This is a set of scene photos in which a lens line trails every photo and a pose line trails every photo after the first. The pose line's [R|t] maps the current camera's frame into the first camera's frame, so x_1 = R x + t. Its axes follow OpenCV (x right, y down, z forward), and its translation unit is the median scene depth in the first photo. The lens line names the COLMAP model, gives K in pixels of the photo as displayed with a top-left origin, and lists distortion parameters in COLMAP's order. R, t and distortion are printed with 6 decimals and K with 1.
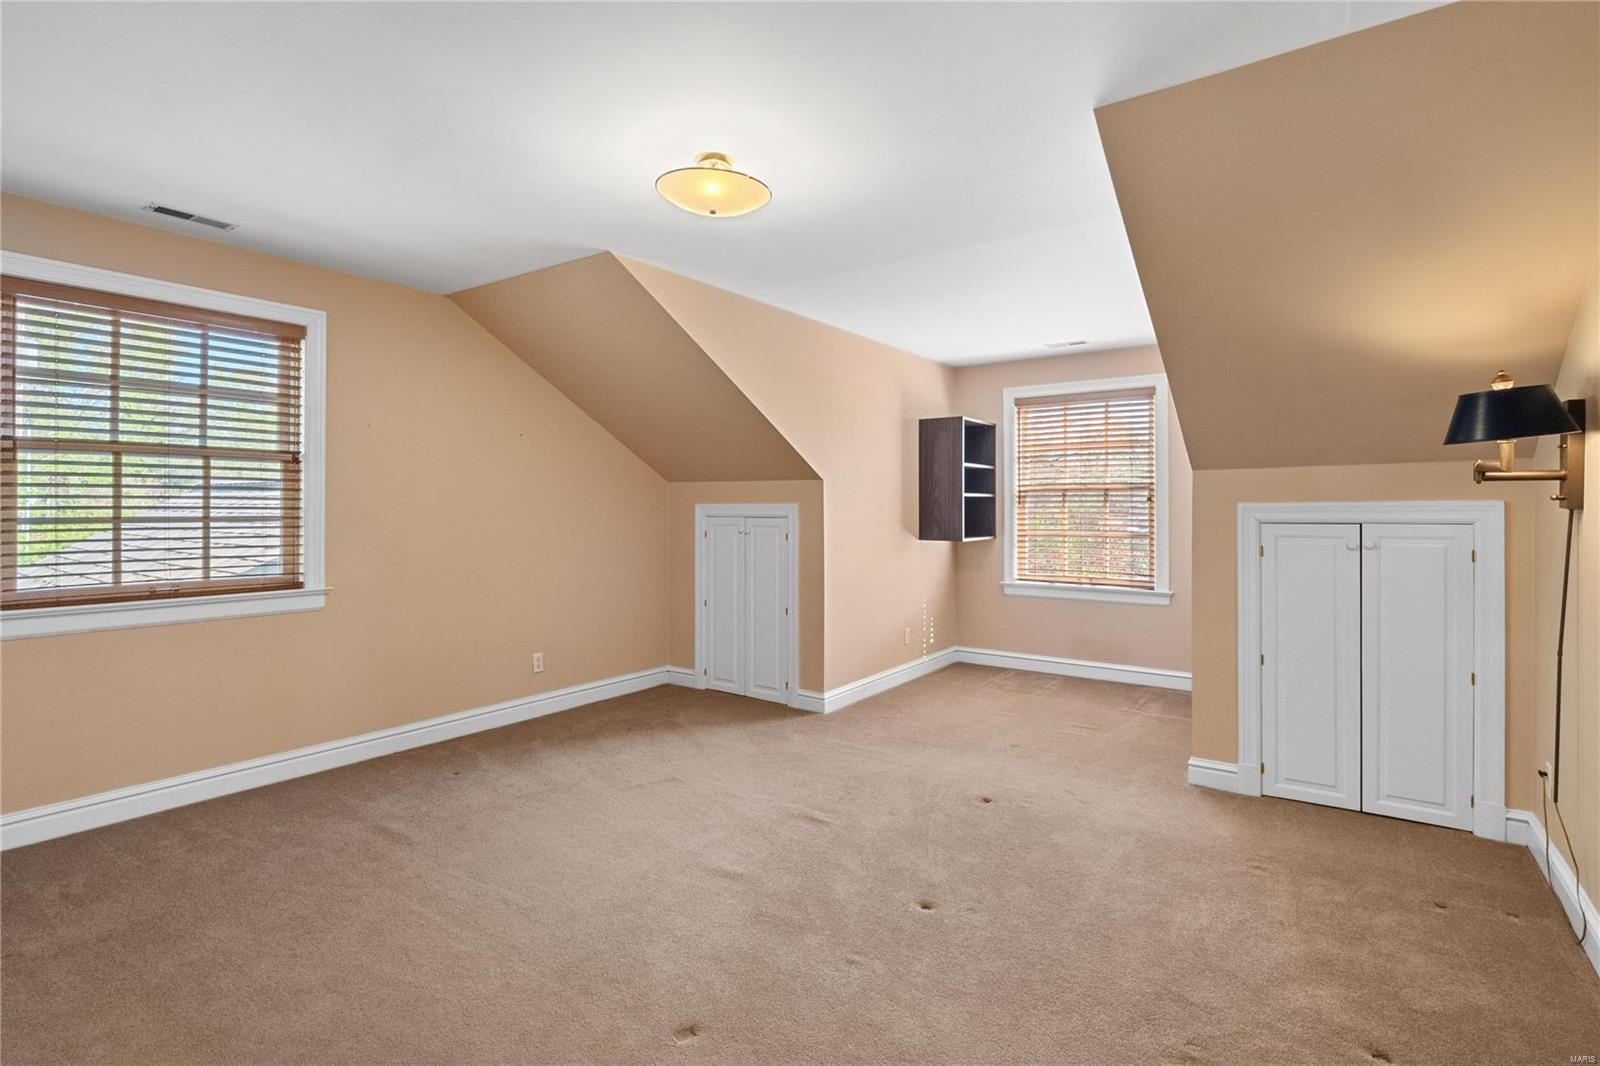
lens RADIAL K [[748.8, 0, 801.8], [0, 748.8, 529.6], [0, 0, 1]] dist [-0.013360, -0.002292]
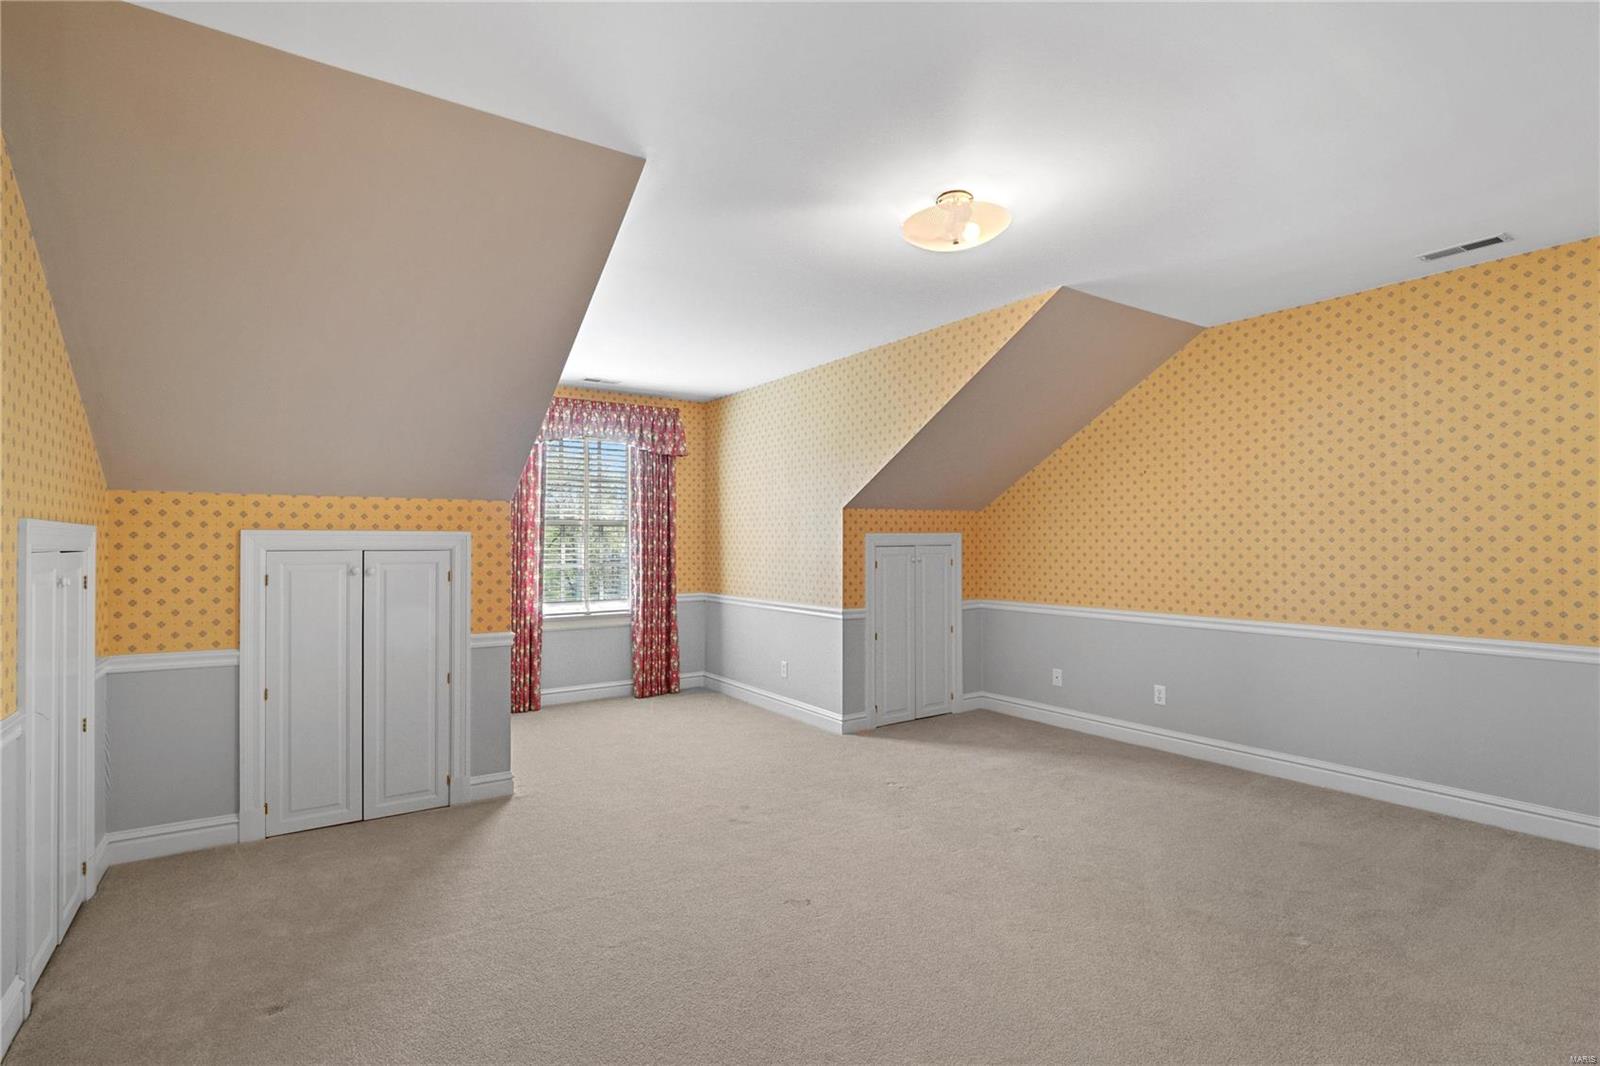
lens RADIAL K [[748.8, 0, 795.8], [0, 748.8, 531.7], [0, 0, 1]] dist [-0.013360, -0.002292]
pose [[0.351903, 0.007406, 0.936007, -0.564991], [0.025056, 0.999536, -0.017329, -0.011623], [-0.935701, 0.029550, 0.351554, 0.404713]]
